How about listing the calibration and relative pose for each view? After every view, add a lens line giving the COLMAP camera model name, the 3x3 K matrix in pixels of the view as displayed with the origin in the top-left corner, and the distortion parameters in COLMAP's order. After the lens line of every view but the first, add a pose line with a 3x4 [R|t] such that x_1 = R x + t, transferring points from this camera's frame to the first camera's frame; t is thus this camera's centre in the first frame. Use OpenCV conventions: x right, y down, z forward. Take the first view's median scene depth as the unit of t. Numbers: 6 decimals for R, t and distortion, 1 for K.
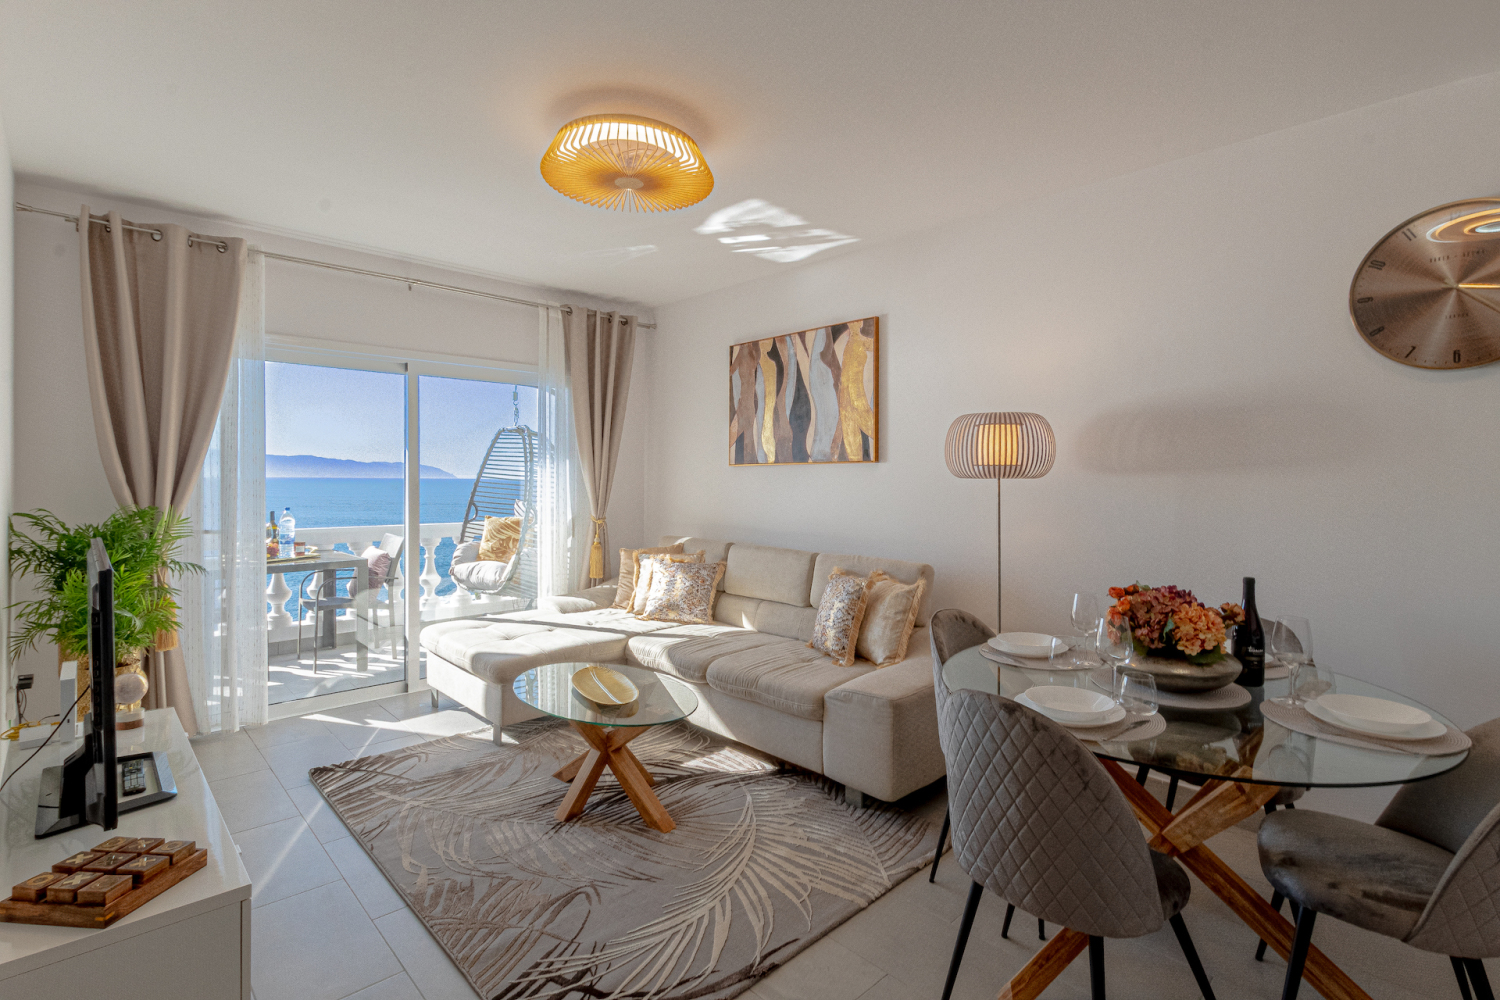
lens RADIAL K [[714.8, 0, 768.6], [0, 714.8, 496.4], [0, 0, 1]] dist [0.001576, -0.000824]
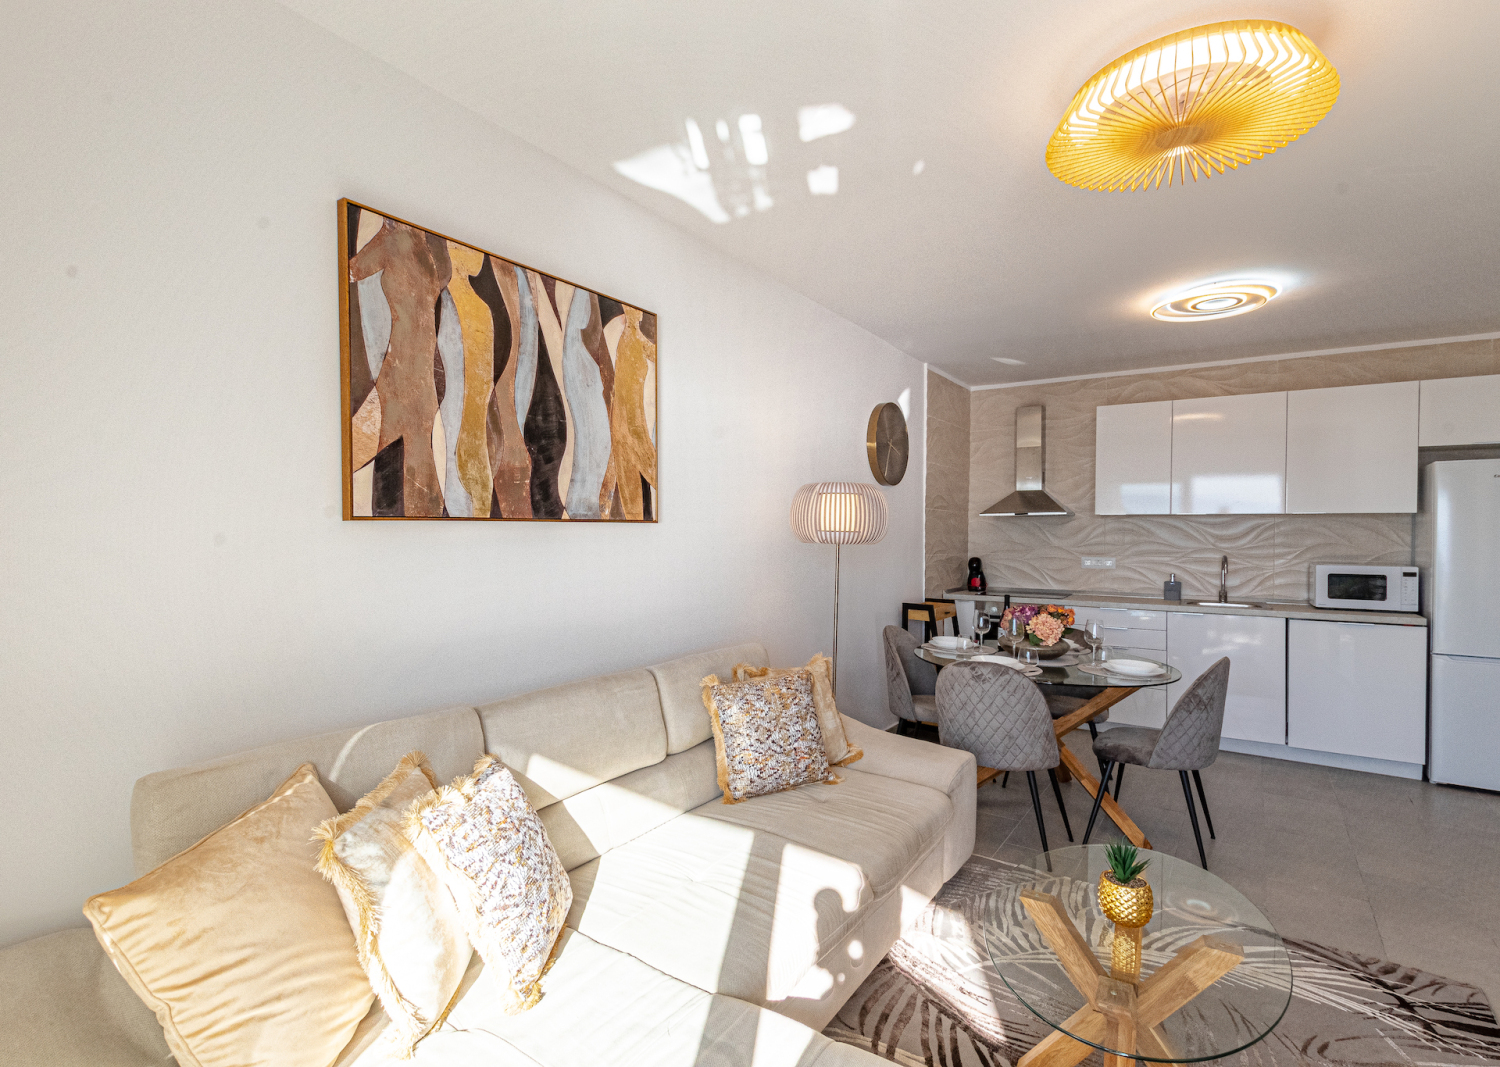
lens RADIAL K [[738.6, 0, 704.2], [0, 738.6, 538.4], [0, 0, 1]] dist [0.014225, -0.007400]
pose [[-0.172239, -0.014455, 0.984949, -0.550342], [0.018728, 0.999664, 0.017945, -0.042822], [-0.984877, 0.021537, -0.171910, 1.035623]]
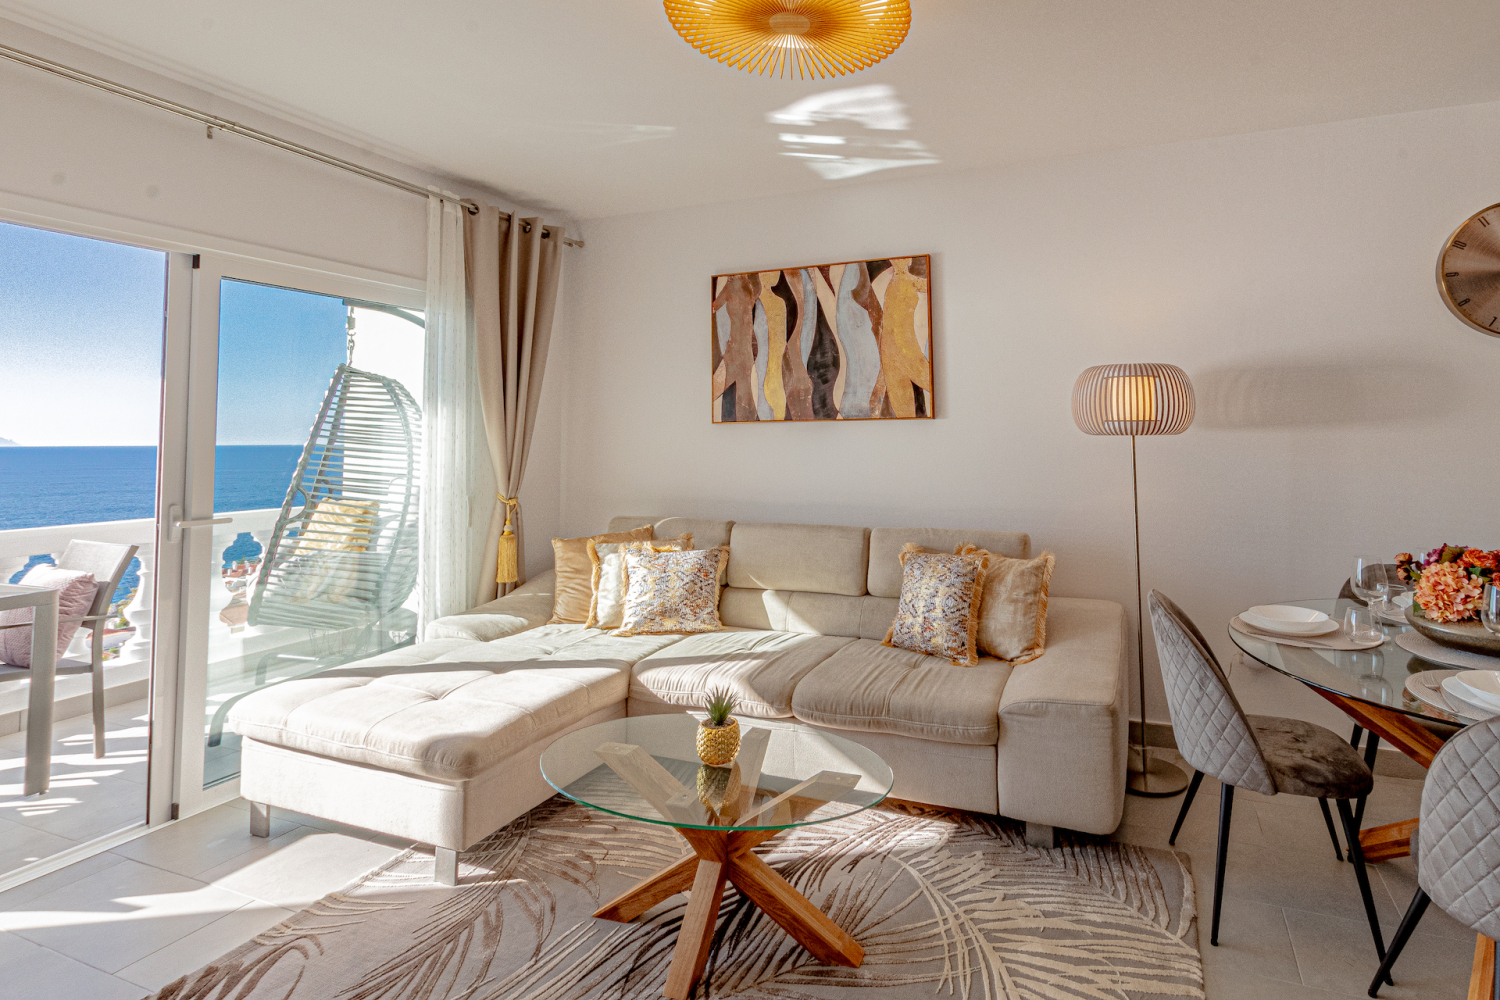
lens RADIAL K [[714.8, 0, 885.2], [0, 714.8, 414.1], [0, 0, 1]] dist [0.001576, -0.000824]
pose [[0.895584, 0.005443, 0.444860, -0.277646], [0.022257, 0.998125, -0.057021, -0.005074], [-0.444336, 0.060968, 0.893783, 0.235595]]
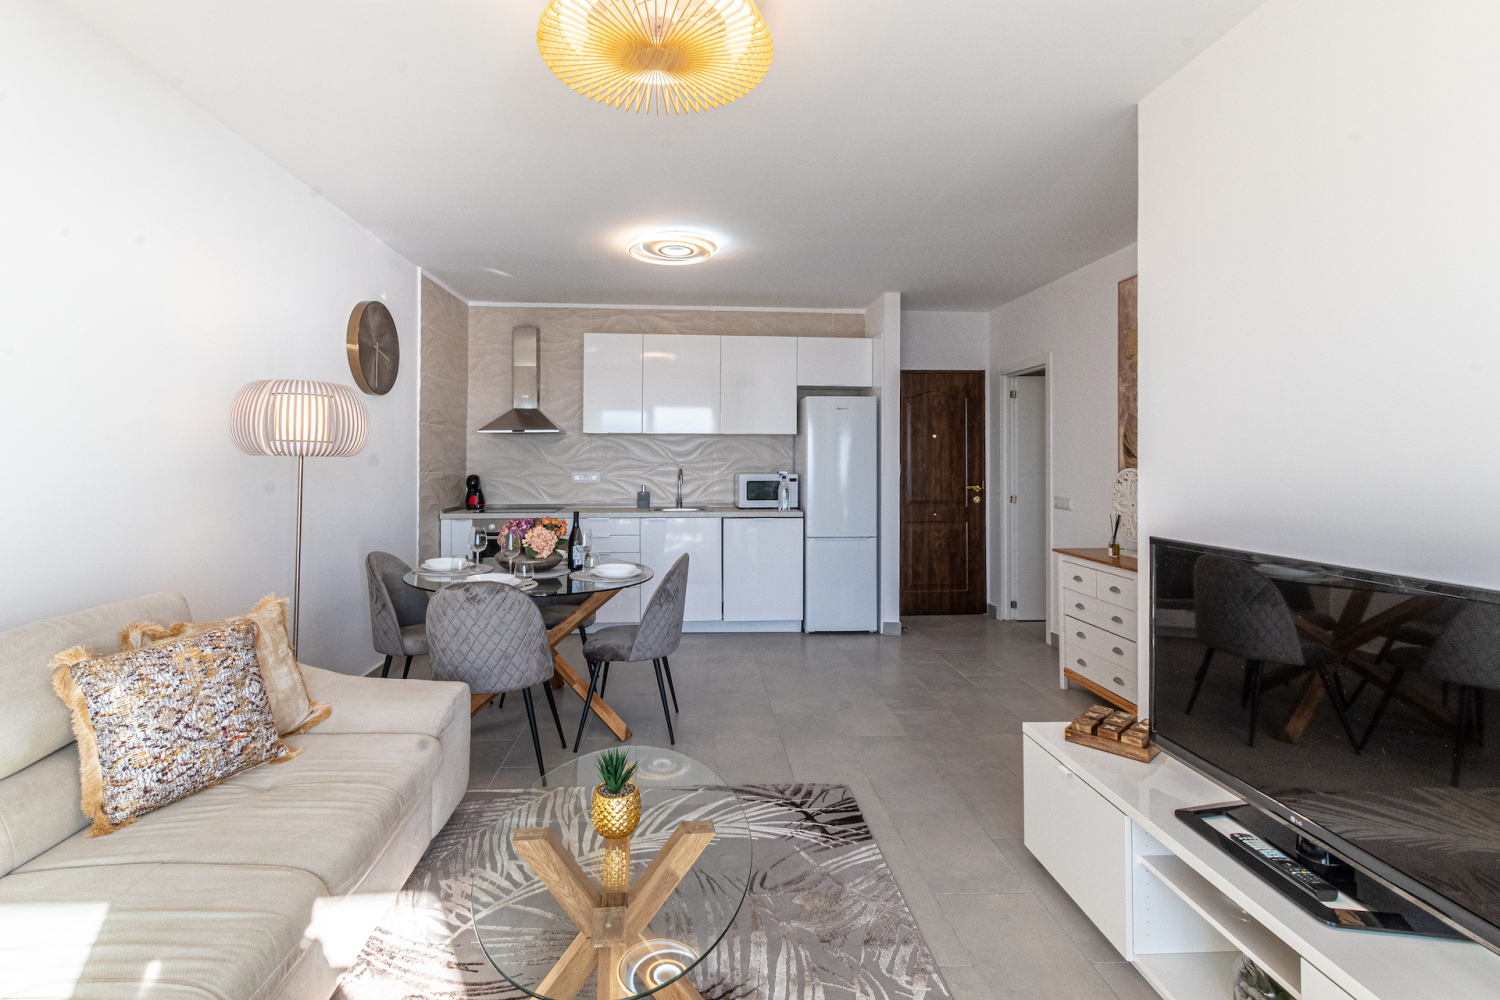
lens RADIAL K [[714.8, 0, 727.7], [0, 714.8, 449.3], [0, 0, 1]] dist [0.001576, -0.000824]
pose [[-0.758192, 0.001161, 0.652031, -0.481650], [0.010657, 0.999887, 0.010611, -0.028495], [-0.651945, 0.014994, -0.758118, 0.987144]]
